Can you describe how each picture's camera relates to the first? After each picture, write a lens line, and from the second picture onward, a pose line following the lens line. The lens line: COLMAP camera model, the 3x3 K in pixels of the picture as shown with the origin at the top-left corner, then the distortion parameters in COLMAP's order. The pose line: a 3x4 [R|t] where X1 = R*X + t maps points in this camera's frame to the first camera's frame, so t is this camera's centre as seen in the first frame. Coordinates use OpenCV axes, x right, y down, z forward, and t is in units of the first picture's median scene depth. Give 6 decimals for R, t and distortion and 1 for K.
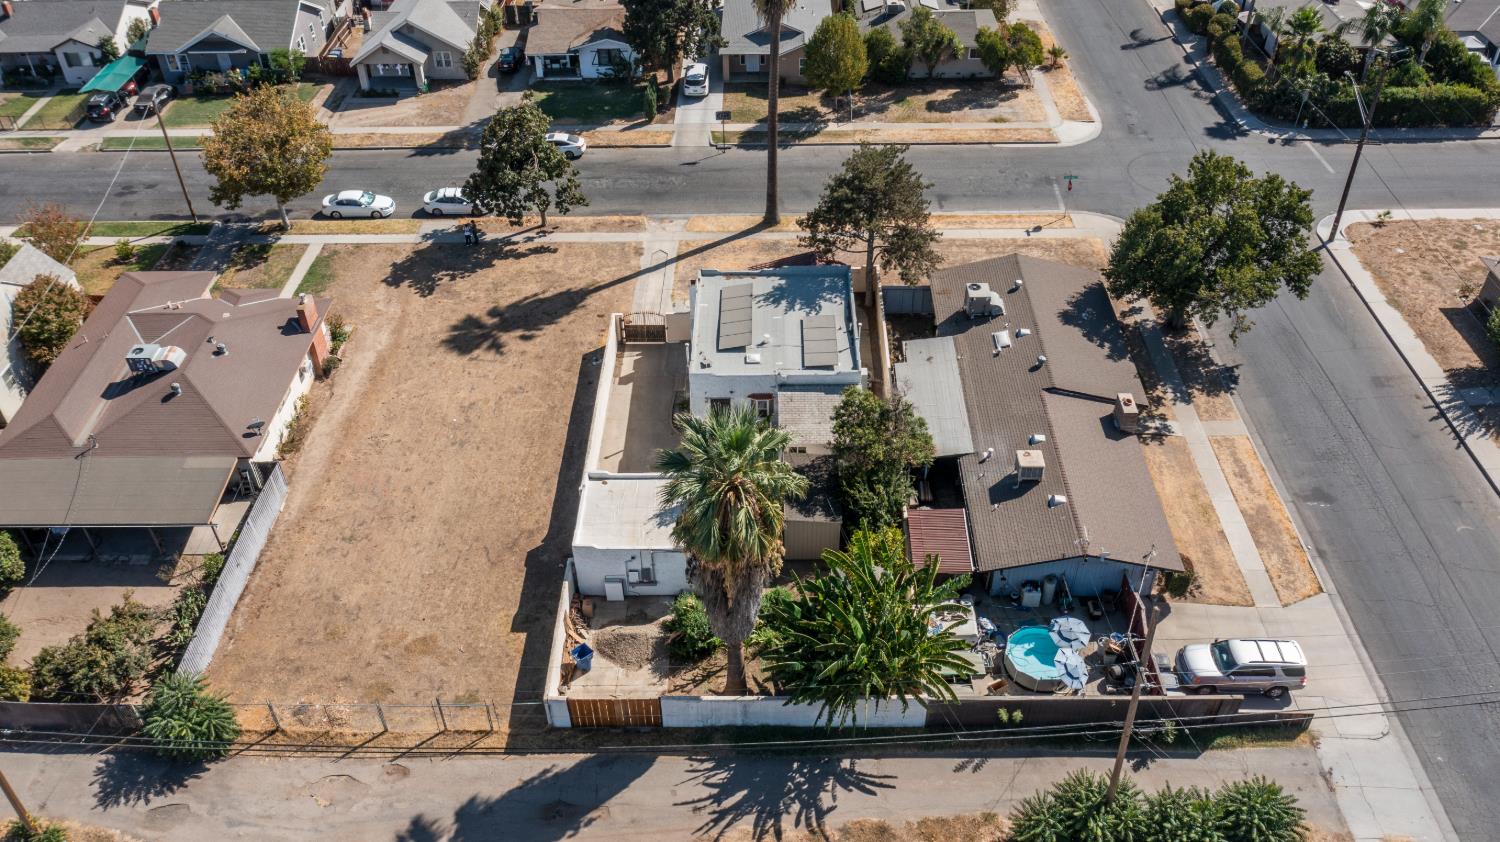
lens RADIAL K [[1172.9, 0, 752.6], [0, 1172.9, 420.3], [0, 0, 1]] dist [-0.018209, 0.006468]
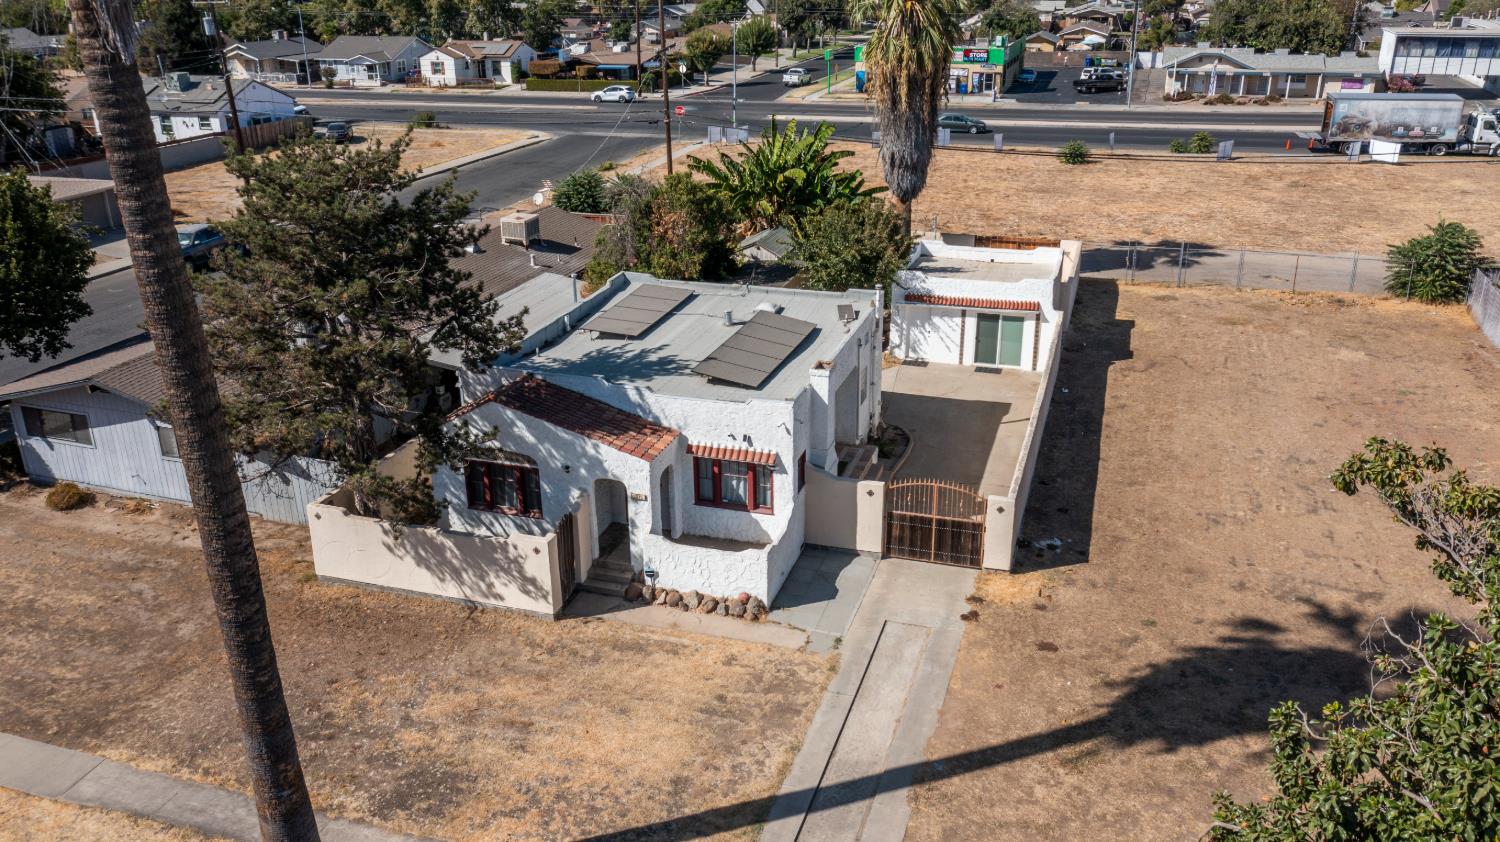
lens RADIAL K [[1172.9, 0, 751.8], [0, 1172.9, 424.7], [0, 0, 1]] dist [-0.018209, 0.006468]
pose [[-0.953725, -0.087632, 0.287626, -0.144571], [0.209529, 0.492381, 0.844783, -0.454173], [-0.215651, 0.865957, -0.451235, 1.155401]]
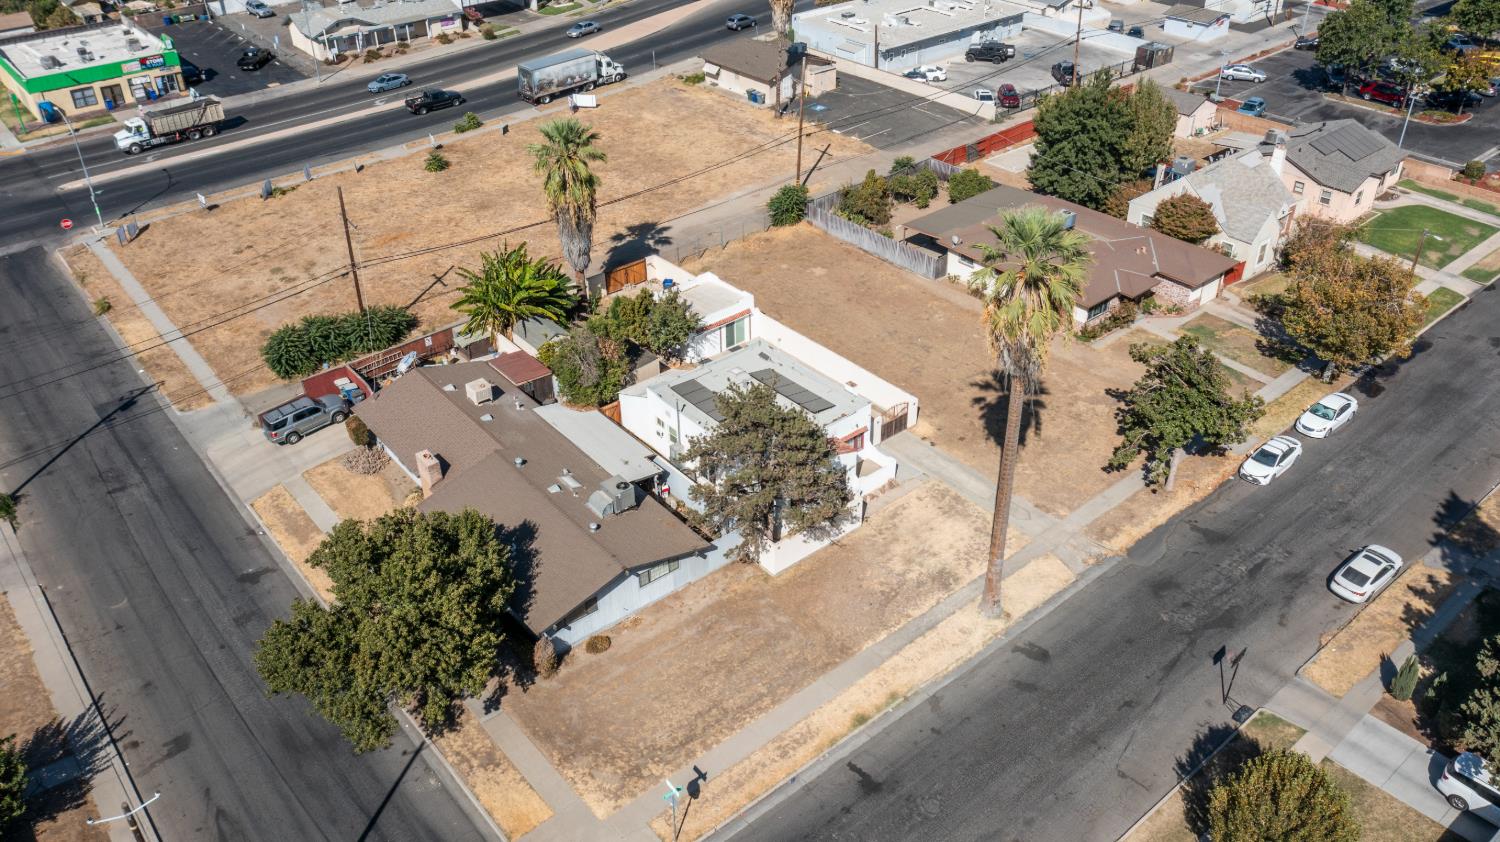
lens RADIAL K [[1172.9, 0, 756.3], [0, 1172.9, 414.0], [0, 0, 1]] dist [-0.018209, 0.006468]
pose [[-0.761605, 0.375463, -0.528191, 0.541940], [-0.388291, 0.388157, 0.835802, -0.892933], [0.518834, 0.841642, -0.149834, 1.072816]]
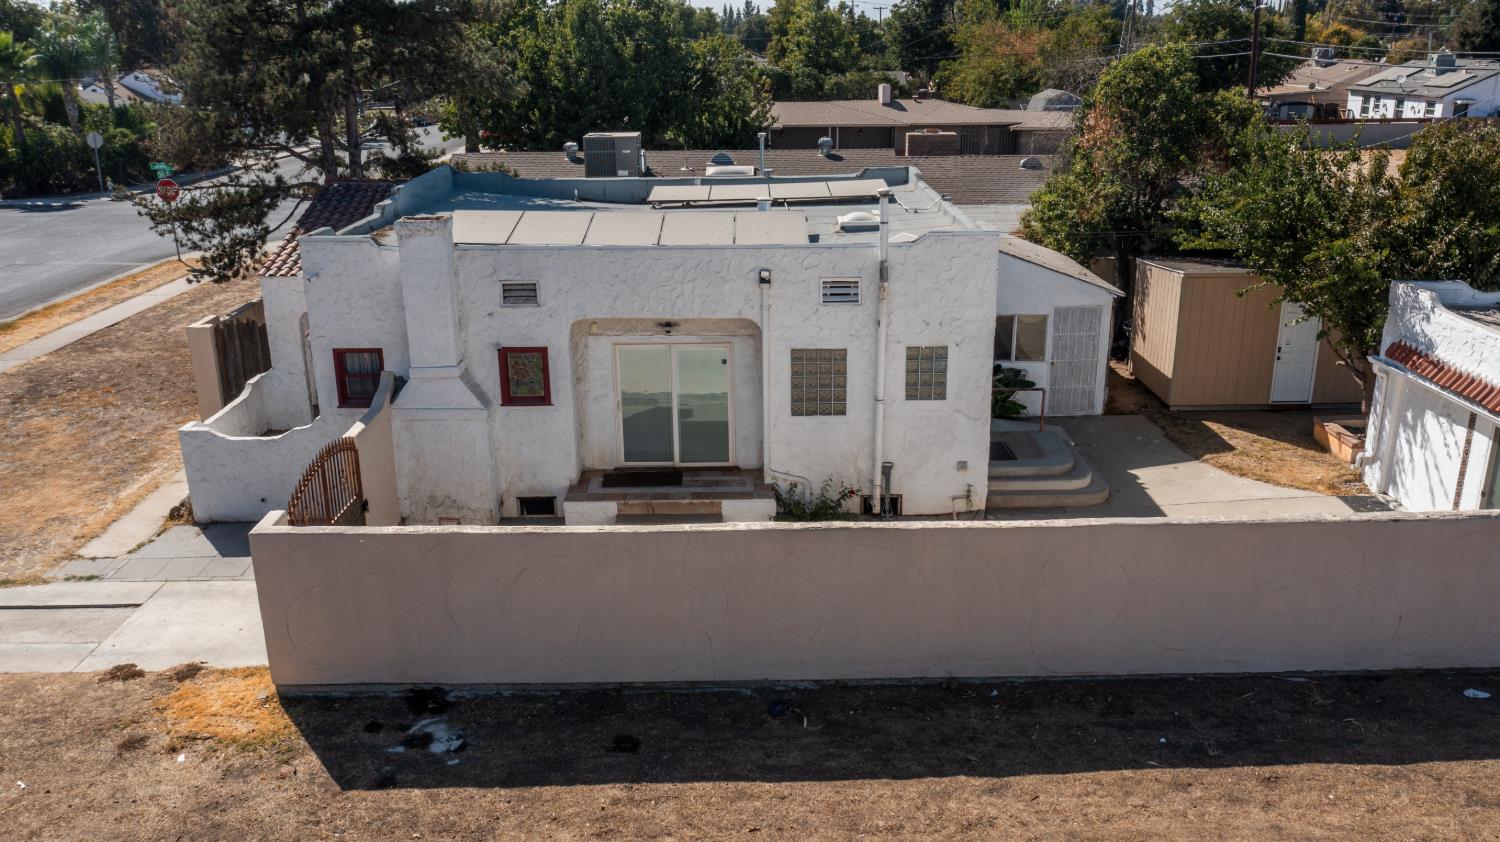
lens RADIAL K [[1172.9, 0, 751.9], [0, 1172.9, 422.8], [0, 0, 1]] dist [-0.018209, 0.006468]
pose [[-0.013124, -0.295616, 0.955217, -0.285739], [0.640905, 0.730776, 0.234963, -0.094432], [-0.767508, 0.615287, 0.179872, 0.878440]]
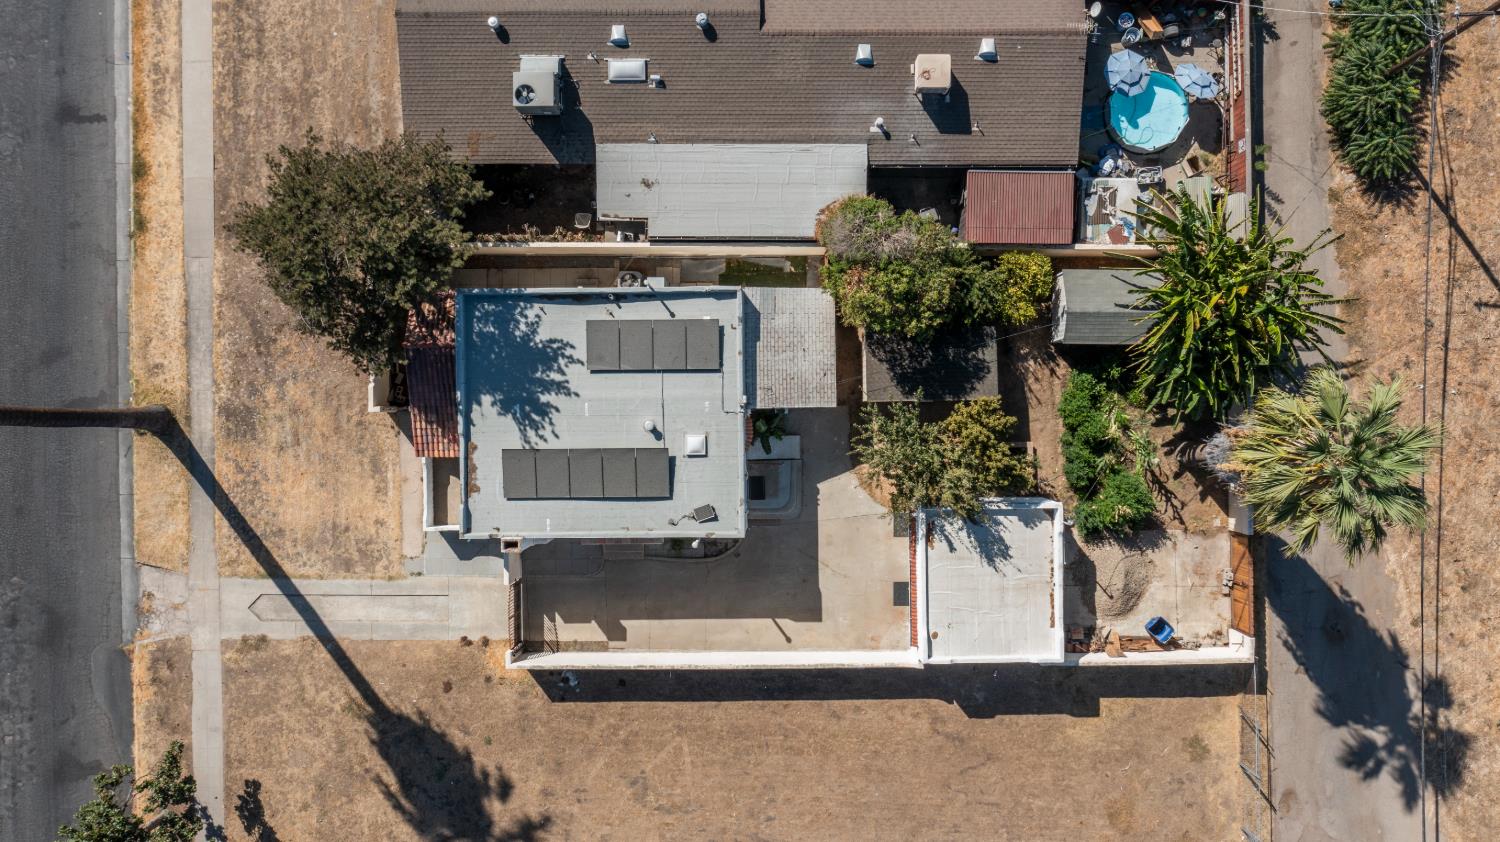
lens RADIAL K [[1172.9, 0, 754.5], [0, 1172.9, 415.3], [0, 0, 1]] dist [-0.018209, 0.006468]
pose [[-0.017537, -0.999757, 0.013331, 0.006463], [0.647912, -0.001209, 0.761714, -0.478691], [-0.761513, 0.021996, 0.647776, 0.472593]]
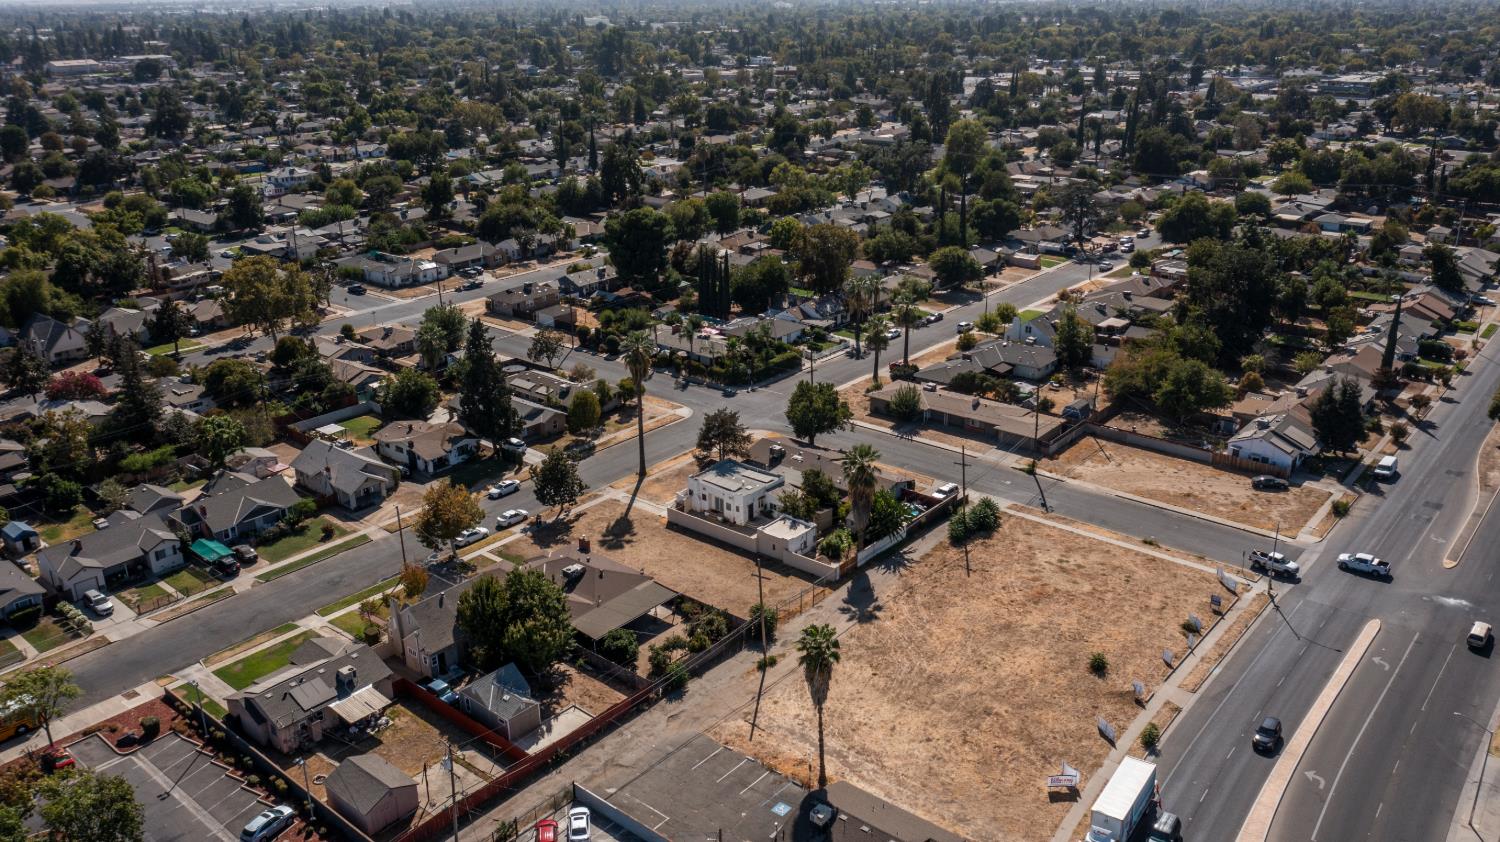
lens RADIAL K [[1172.9, 0, 753.3], [0, 1172.9, 418.0], [0, 0, 1]] dist [-0.018209, 0.006468]
pose [[0.637511, -0.259362, 0.725473, -1.589766], [0.487806, 0.864733, -0.119512, 0.110589], [-0.596343, 0.430080, 0.677795, -0.705595]]
